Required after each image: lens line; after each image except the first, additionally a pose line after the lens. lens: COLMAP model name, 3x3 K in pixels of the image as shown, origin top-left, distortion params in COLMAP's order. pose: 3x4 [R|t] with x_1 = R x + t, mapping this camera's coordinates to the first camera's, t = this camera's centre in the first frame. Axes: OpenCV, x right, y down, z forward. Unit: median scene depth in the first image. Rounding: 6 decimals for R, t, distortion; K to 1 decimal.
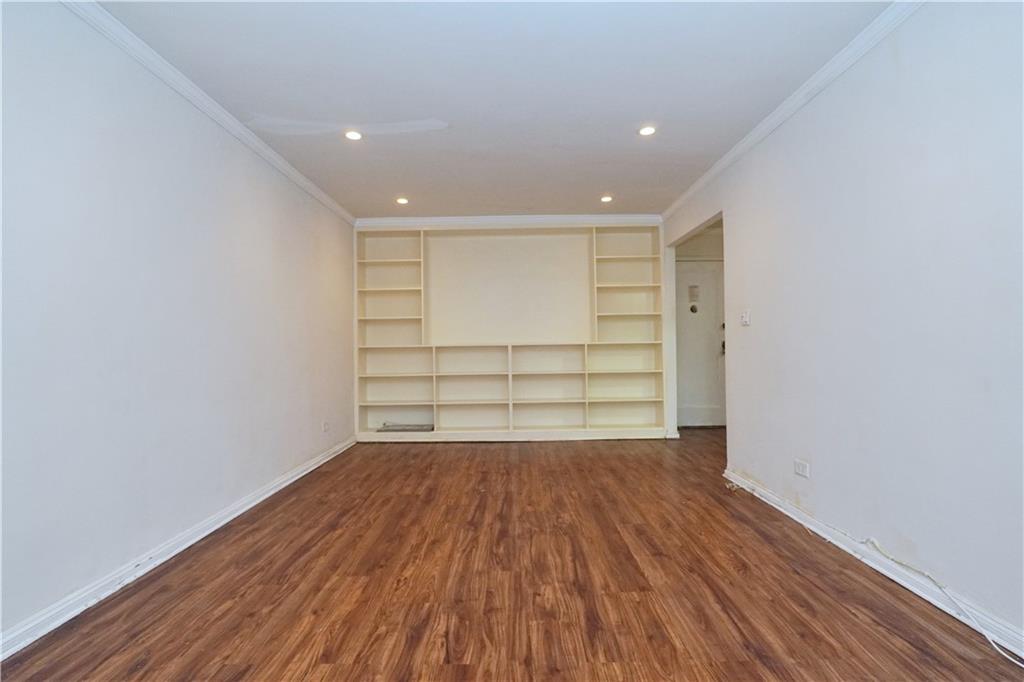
lens RADIAL K [[465.7, 0, 510.7], [0, 465.7, 343.8], [0, 0, 1]] dist [-0.024527, 0.011500]
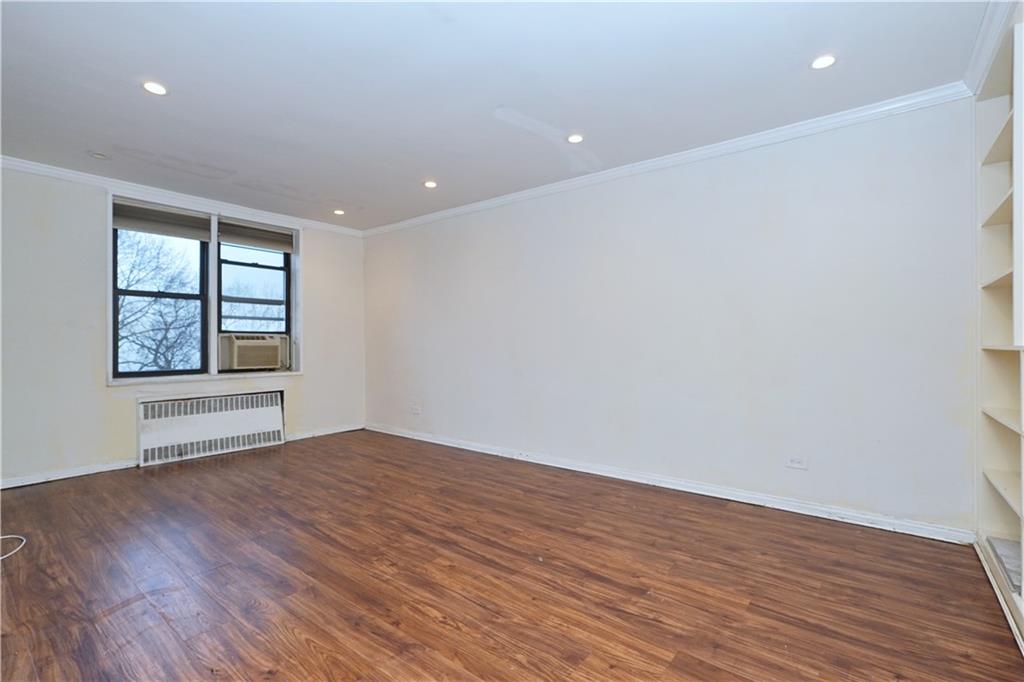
lens RADIAL K [[465.7, 0, 510.7], [0, 465.7, 343.8], [0, 0, 1]] dist [-0.024527, 0.011500]
pose [[-0.619176, 0.014868, -0.785112, 0.606899], [0.015415, 0.999858, 0.006778, -0.012657], [0.785101, -0.007906, -0.619317, 1.669873]]
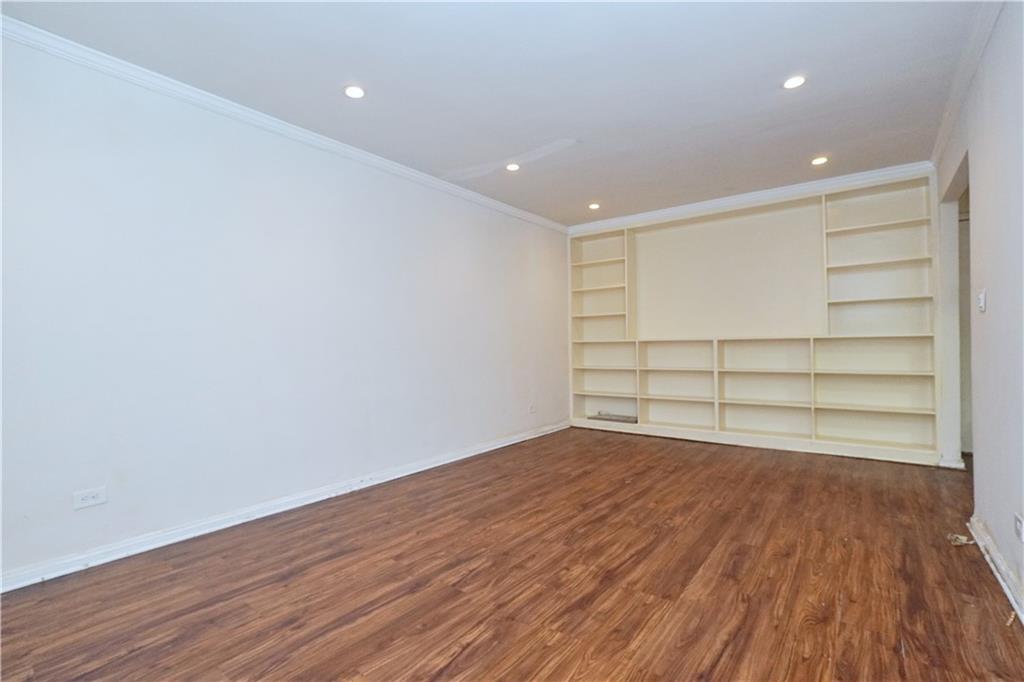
lens RADIAL K [[465.7, 0, 510.7], [0, 465.7, 343.8], [0, 0, 1]] dist [-0.024527, 0.011500]
pose [[0.794410, 0.001692, -0.607379, 0.429618], [0.008584, 0.999865, 0.014012, -0.008886], [0.607321, -0.016345, 0.794289, 0.032984]]
